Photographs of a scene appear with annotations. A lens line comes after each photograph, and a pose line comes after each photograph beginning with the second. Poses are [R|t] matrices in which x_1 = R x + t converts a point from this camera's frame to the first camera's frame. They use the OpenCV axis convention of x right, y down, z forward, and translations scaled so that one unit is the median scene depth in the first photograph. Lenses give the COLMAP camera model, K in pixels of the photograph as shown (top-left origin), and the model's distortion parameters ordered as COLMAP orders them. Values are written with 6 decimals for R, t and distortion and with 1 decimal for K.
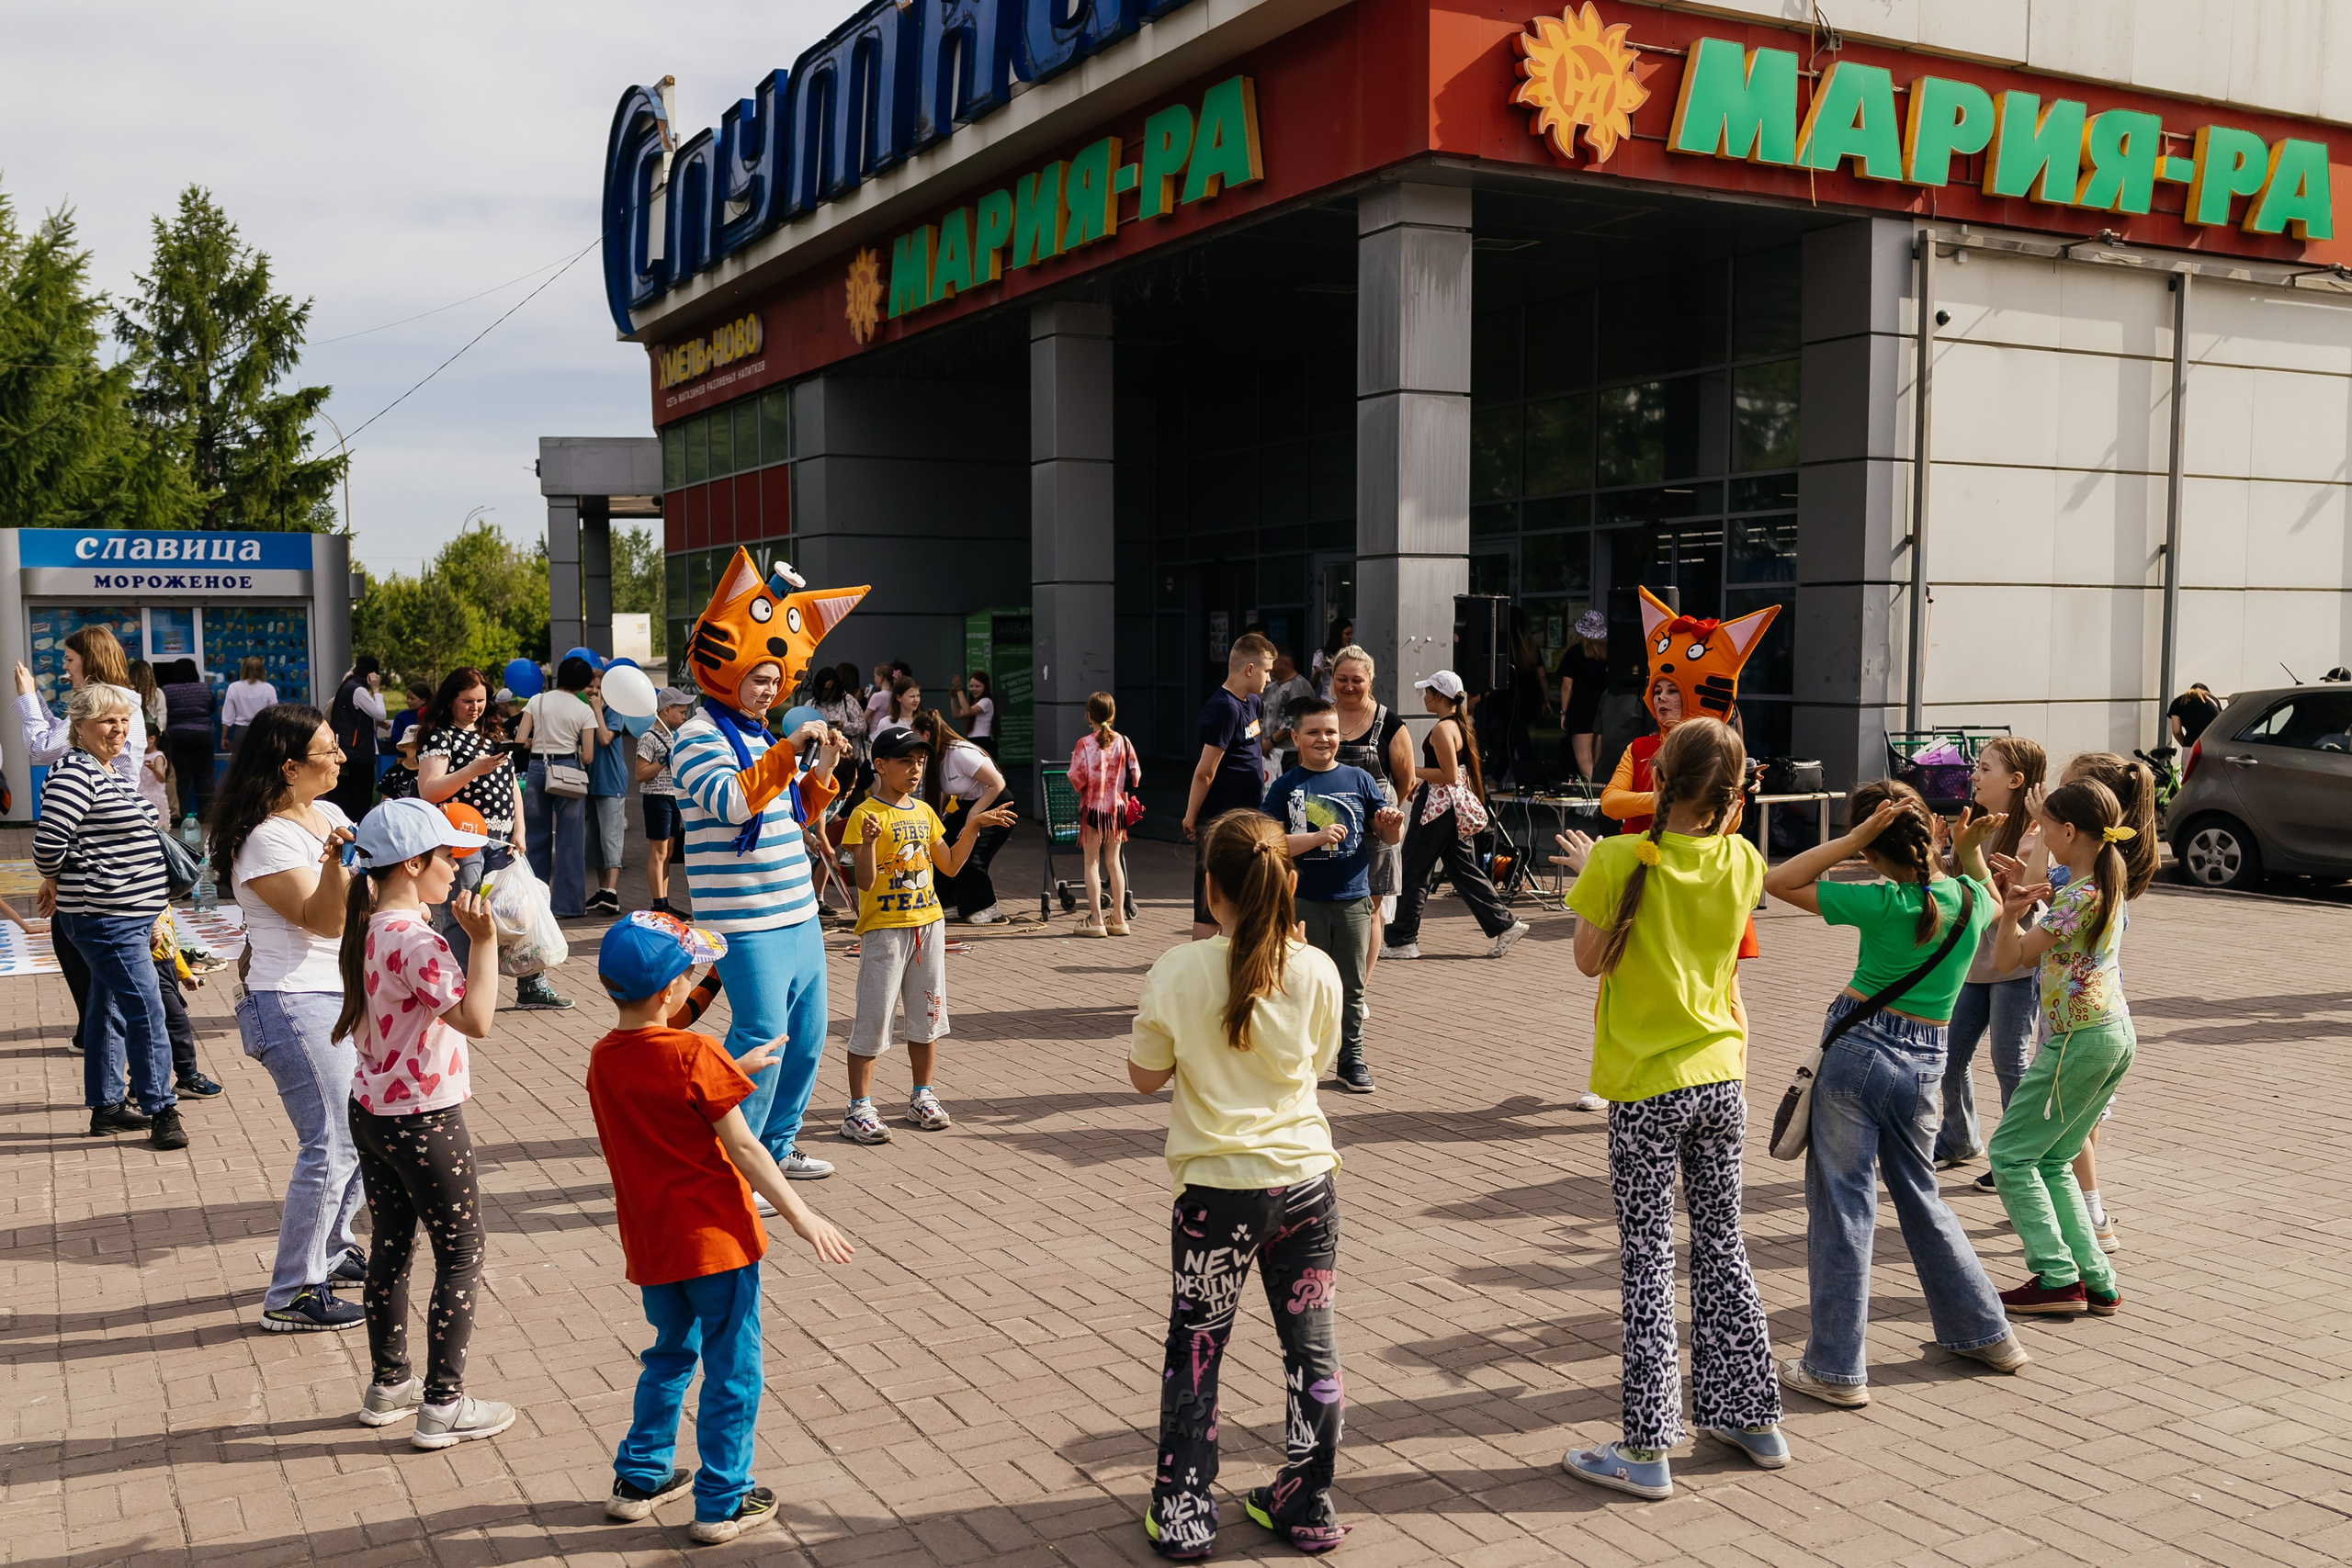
lens RADIAL K [[2086.6, 0, 1167.8], [0, 2086.6, 866.7], [0, 0, 1]] dist [-0.001072, -0.031793]
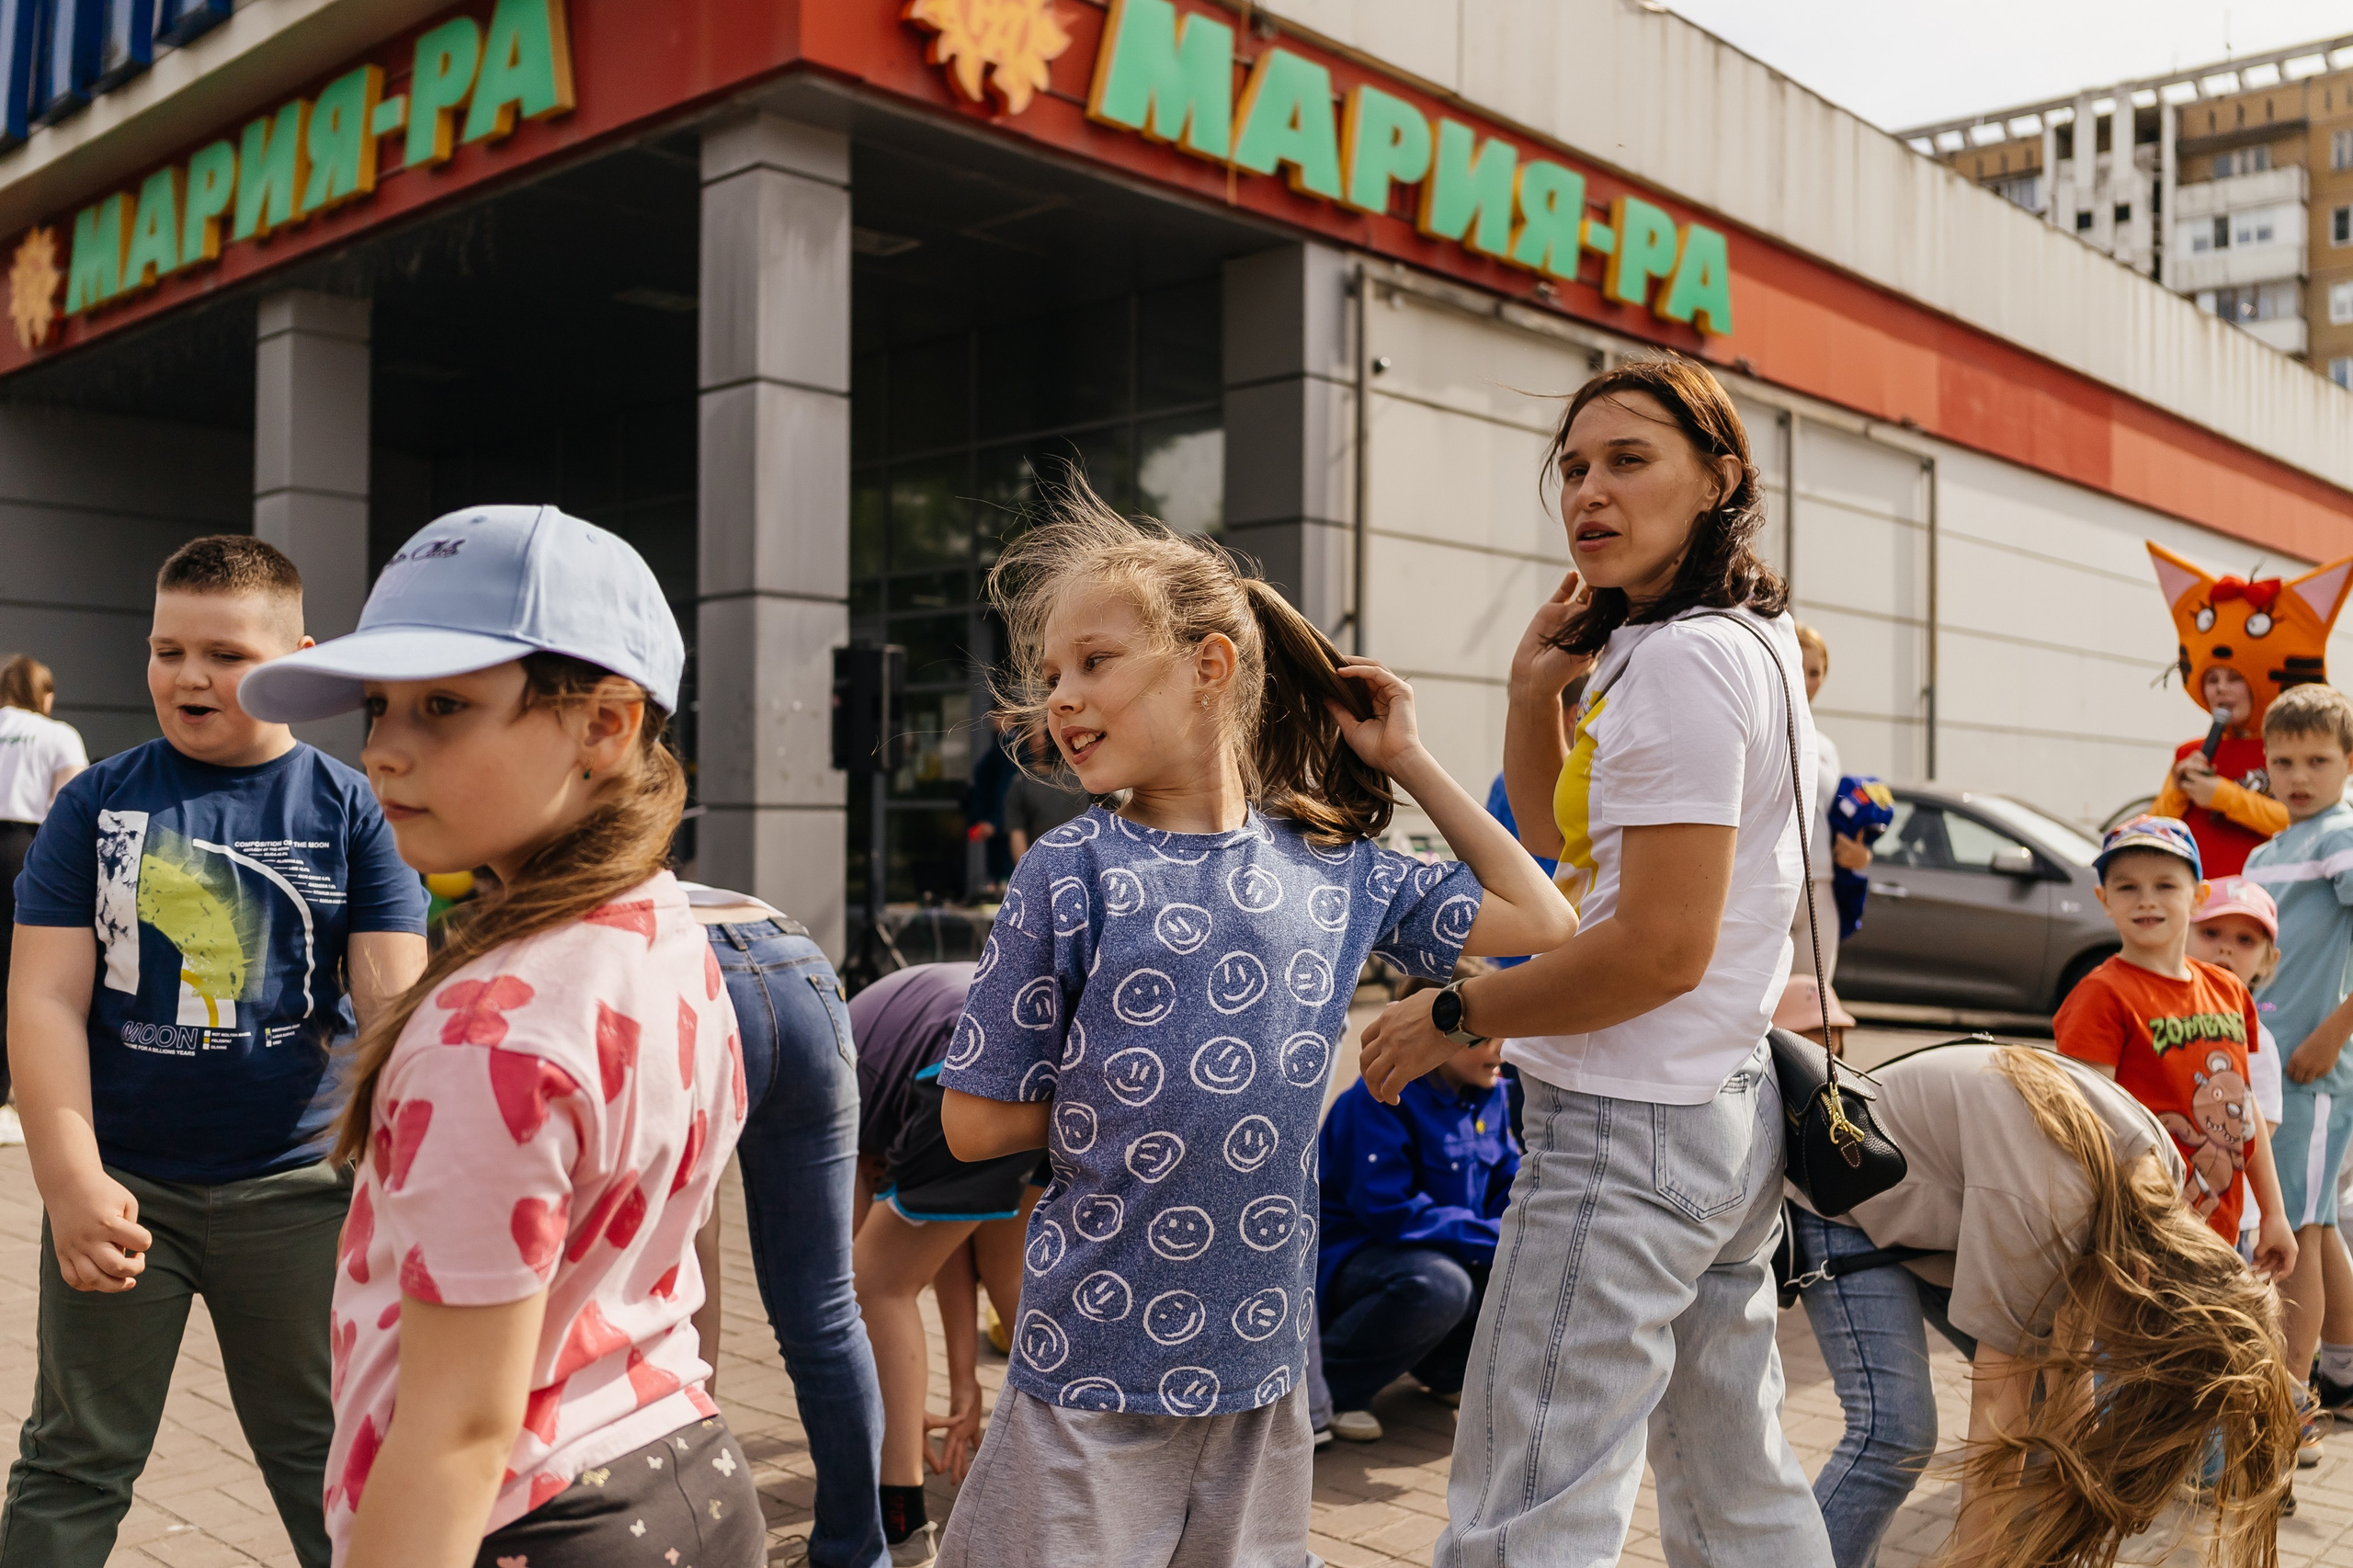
lens RADIAL K [[2082.2, 0, 1167.3], [0, 2082.2, 826.9], [0, 0, 1]] dist [-0.009169, 0.010321]
pose [[0.946379, 0.011500, 0.322854, 0.007669], [0.019936, 0.995383, -0.093894, 0.008433], [-0.322443, 0.095295, 0.941780, 0.209638]]
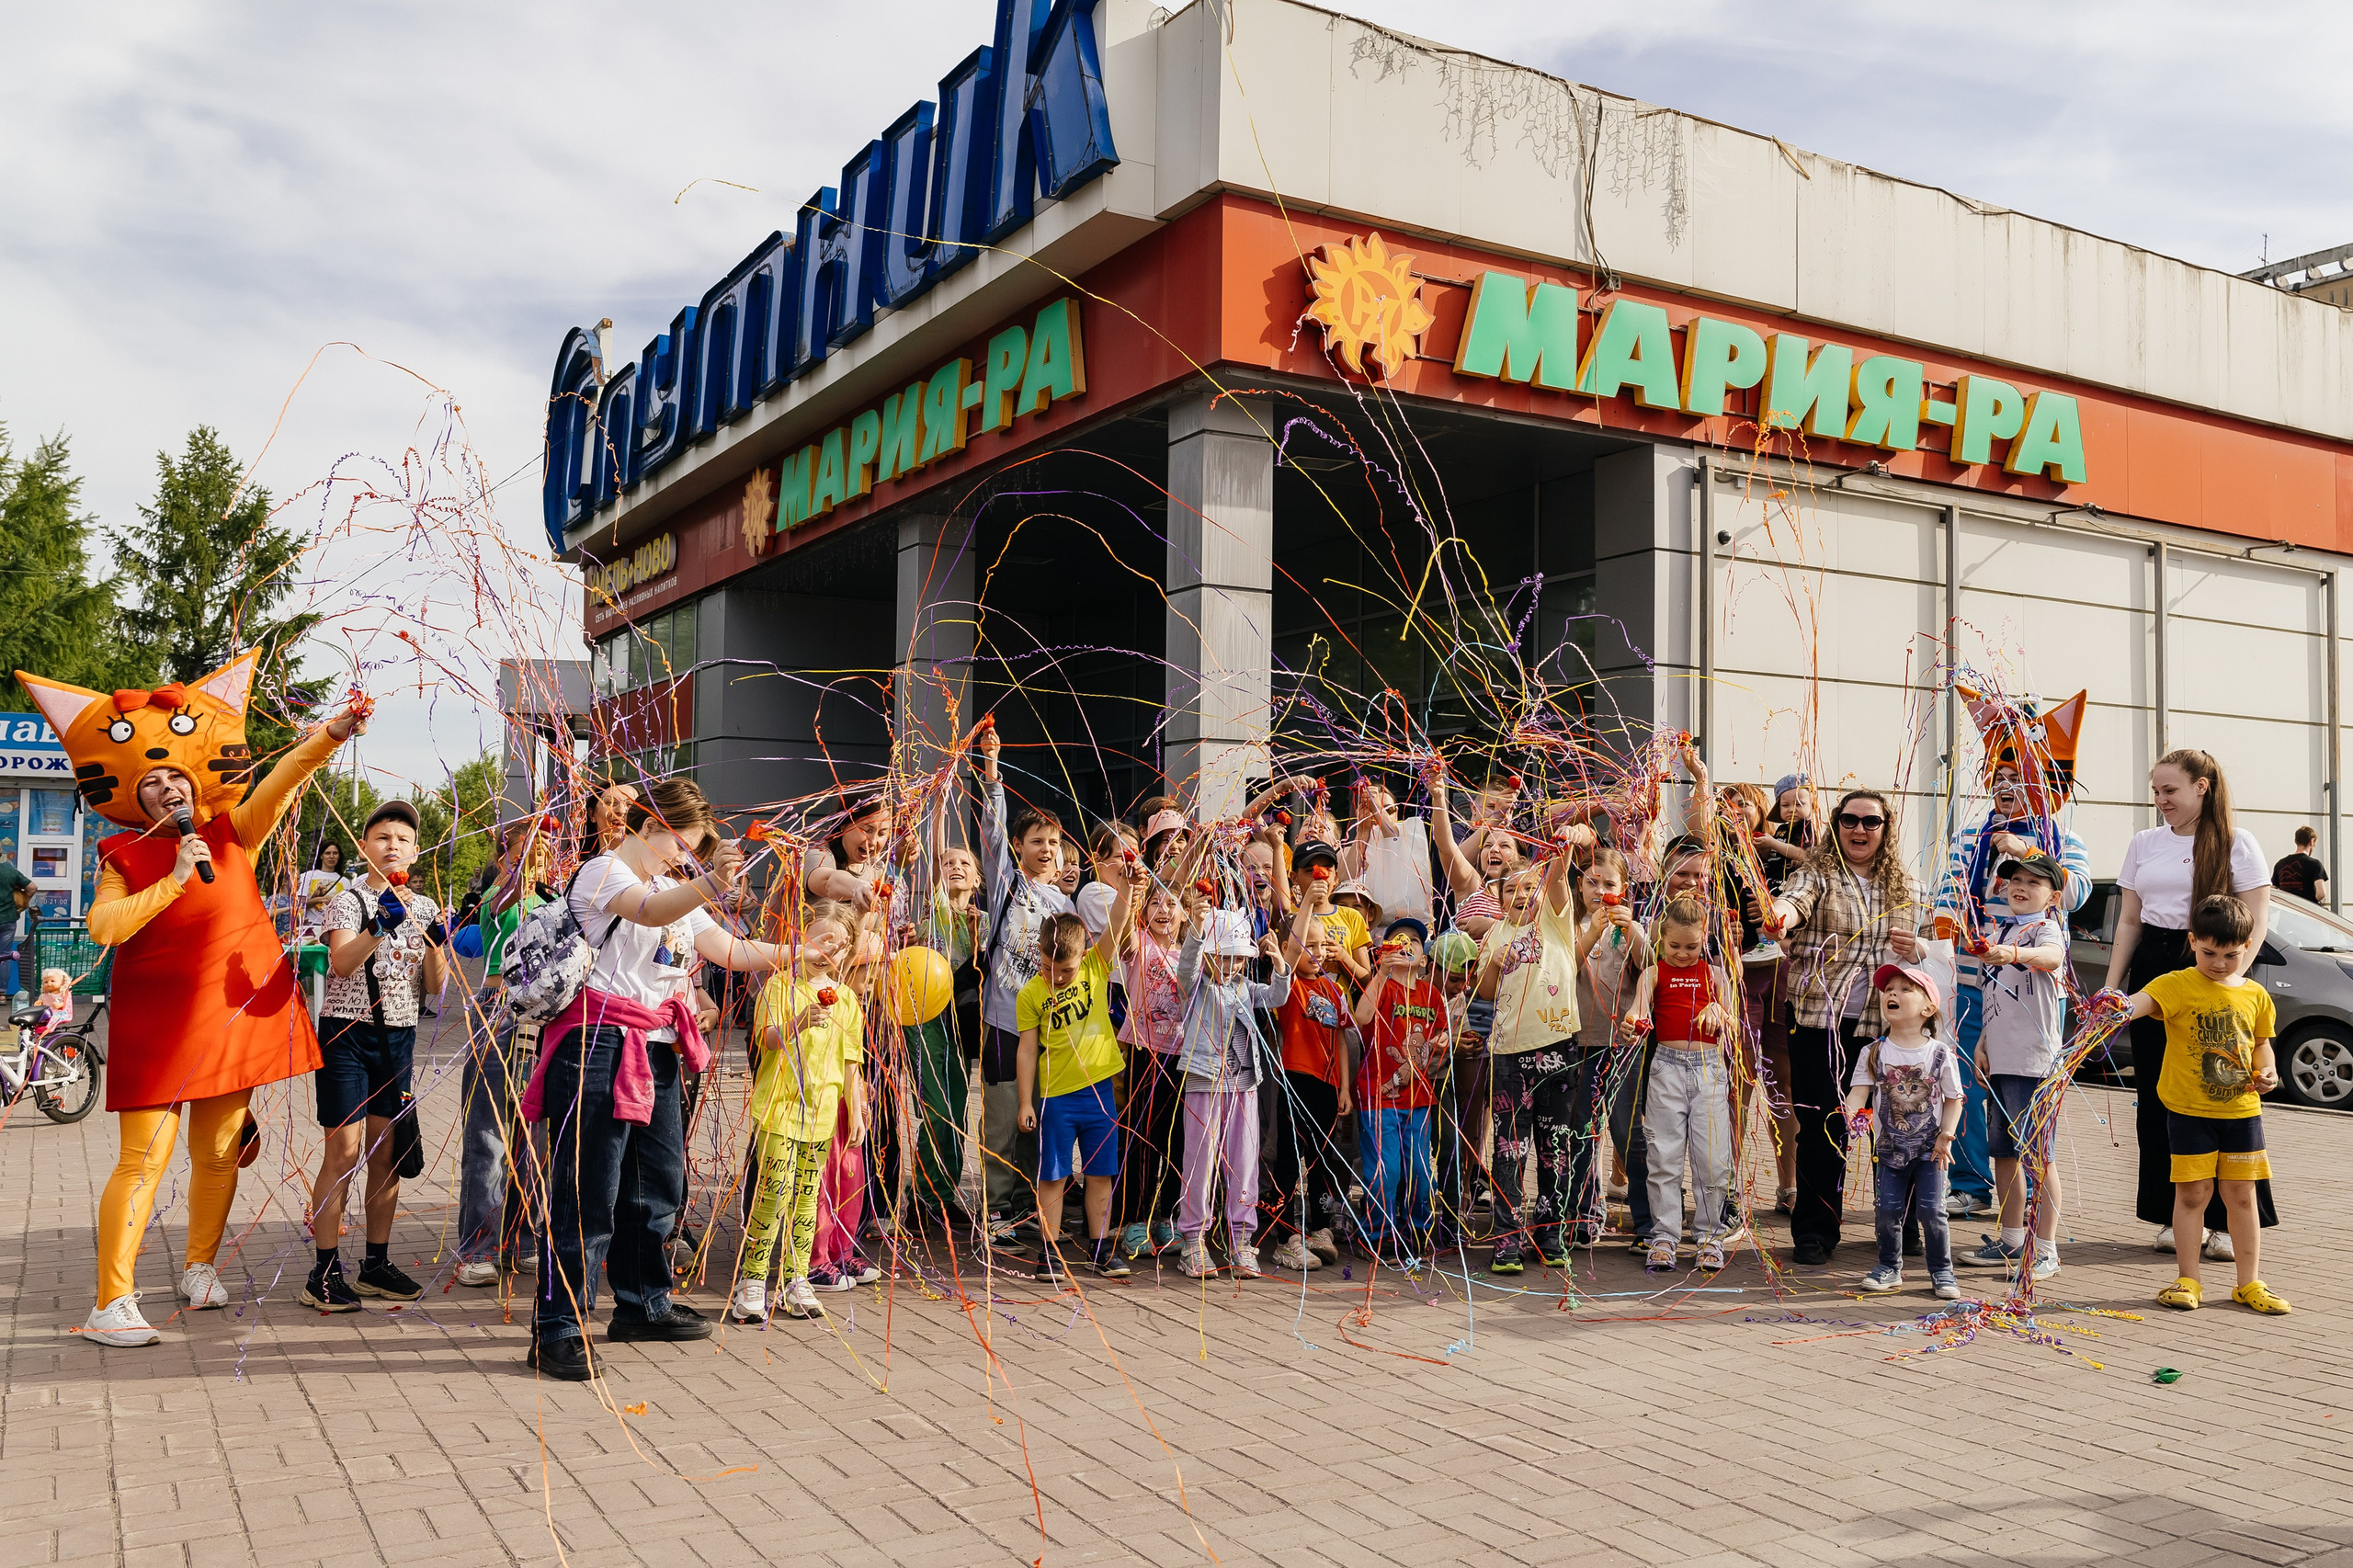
lens RADIAL K [[1931.3, 0, 1253.0], [0, 1931.3, 827.7], [0, 0, 1]] dist [0.032655, -0.103168]
pose [[0.998242, 0.017510, 0.056624, 0.070767], [-0.009803, 0.990983, -0.133629, 0.018451], [-0.058453, 0.132839, 0.989413, 0.045506]]
